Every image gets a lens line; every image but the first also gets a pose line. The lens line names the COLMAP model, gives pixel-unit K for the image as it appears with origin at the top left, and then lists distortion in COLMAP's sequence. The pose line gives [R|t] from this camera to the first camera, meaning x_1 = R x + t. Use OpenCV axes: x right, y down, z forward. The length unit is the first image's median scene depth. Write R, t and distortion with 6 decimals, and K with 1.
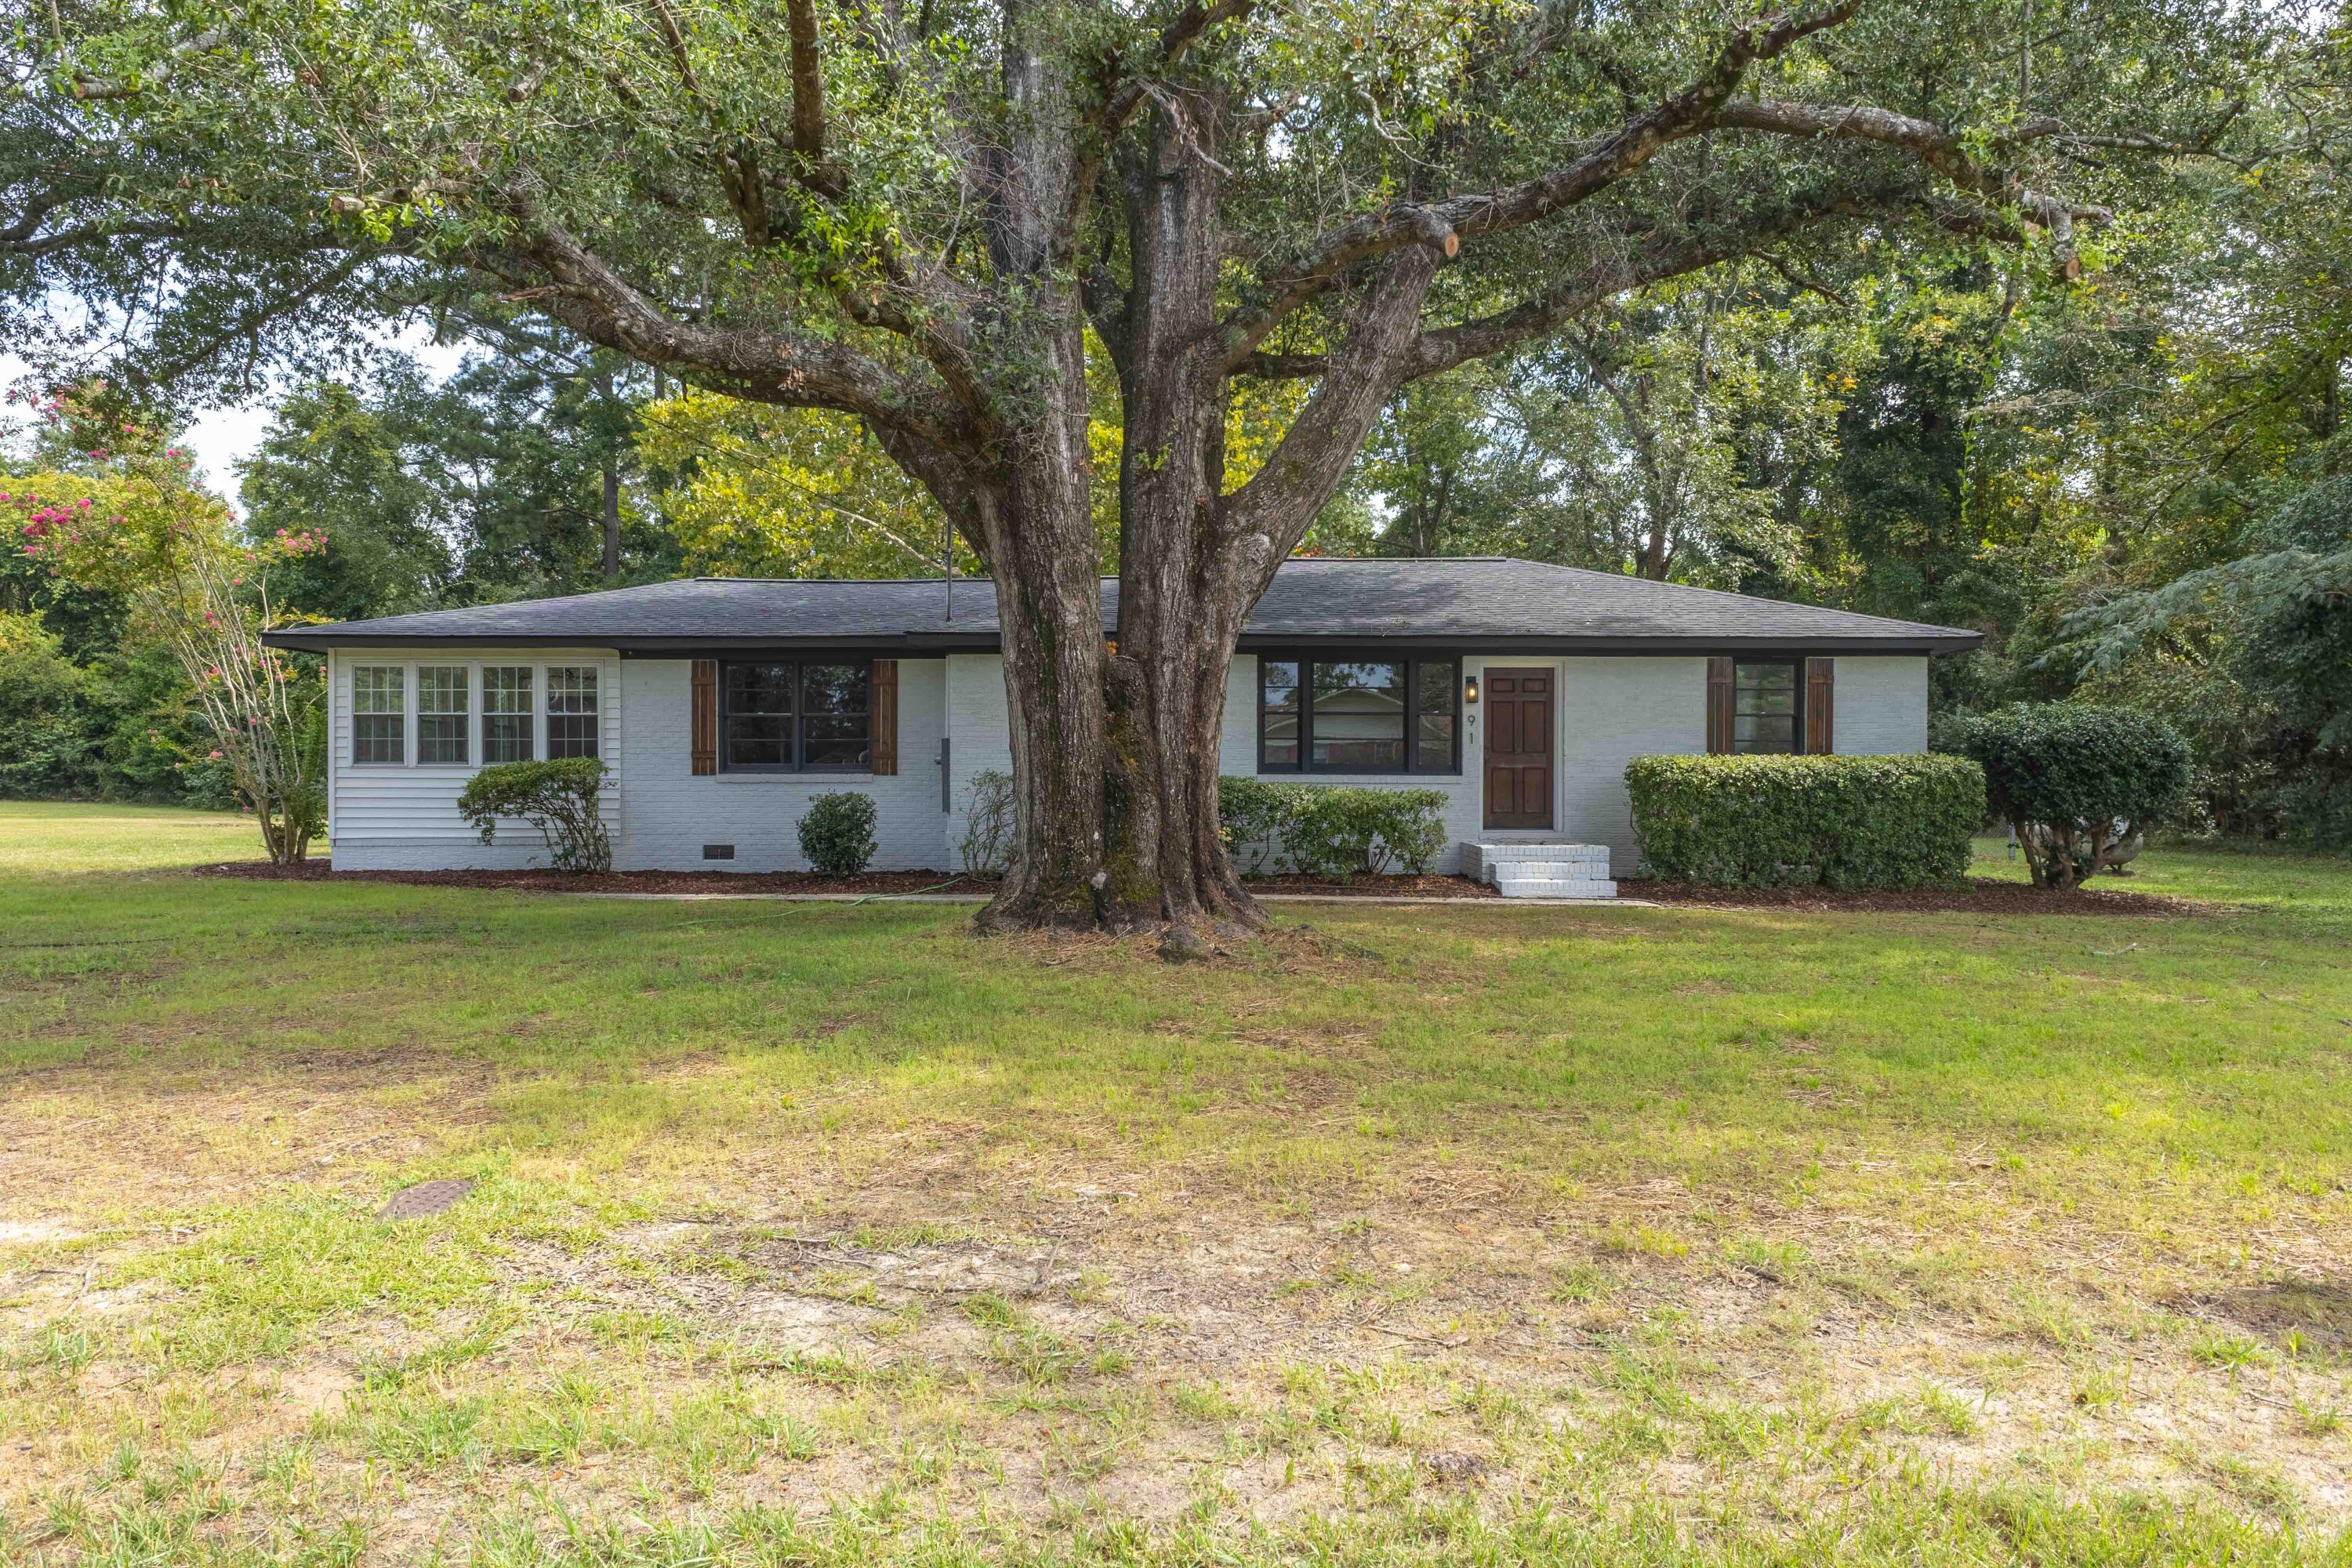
lens RADIAL K [[1377.4, 0, 1176.0], [0, 1377.4, 784.0], [0, 0, 1]] dist [0.000536, -0.000988]
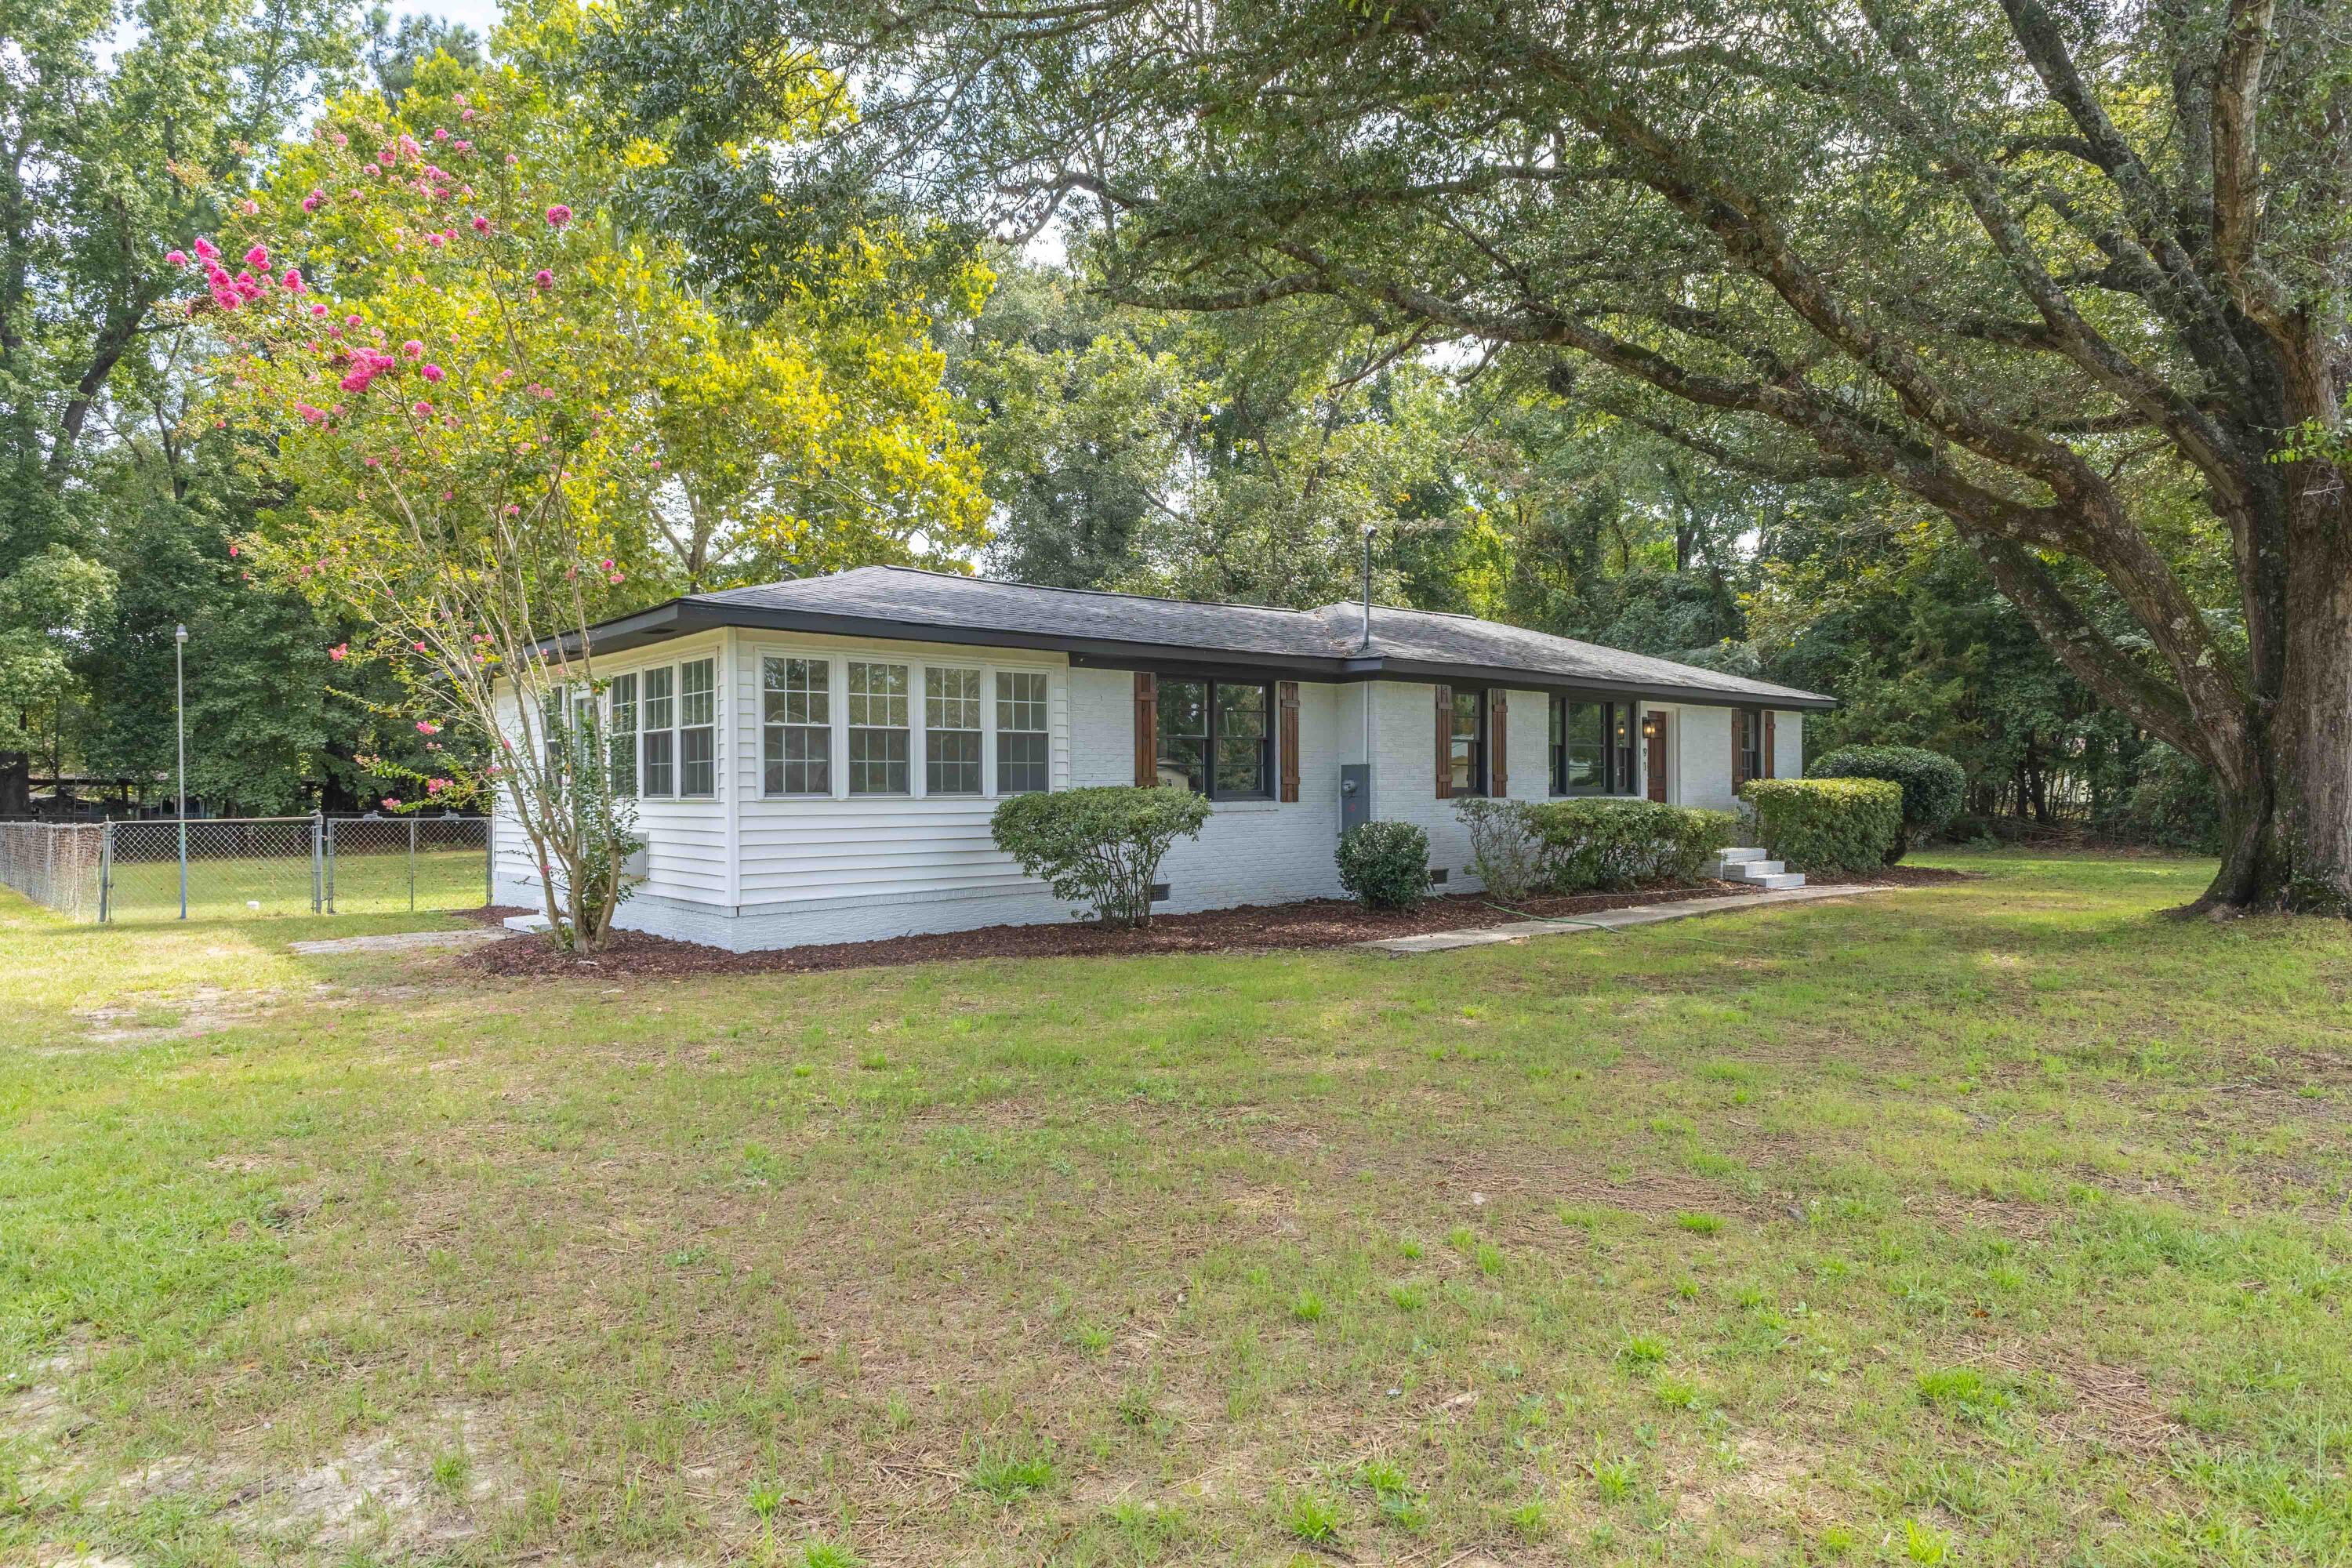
lens RADIAL K [[1377.4, 0, 1176.0], [0, 1377.4, 784.0], [0, 0, 1]] dist [0.000536, -0.000988]
pose [[0.752942, -0.004488, 0.658071, -0.903259], [0.005103, 0.999987, 0.000981, -0.020137], [-0.658067, 0.002619, 0.752955, 0.331447]]
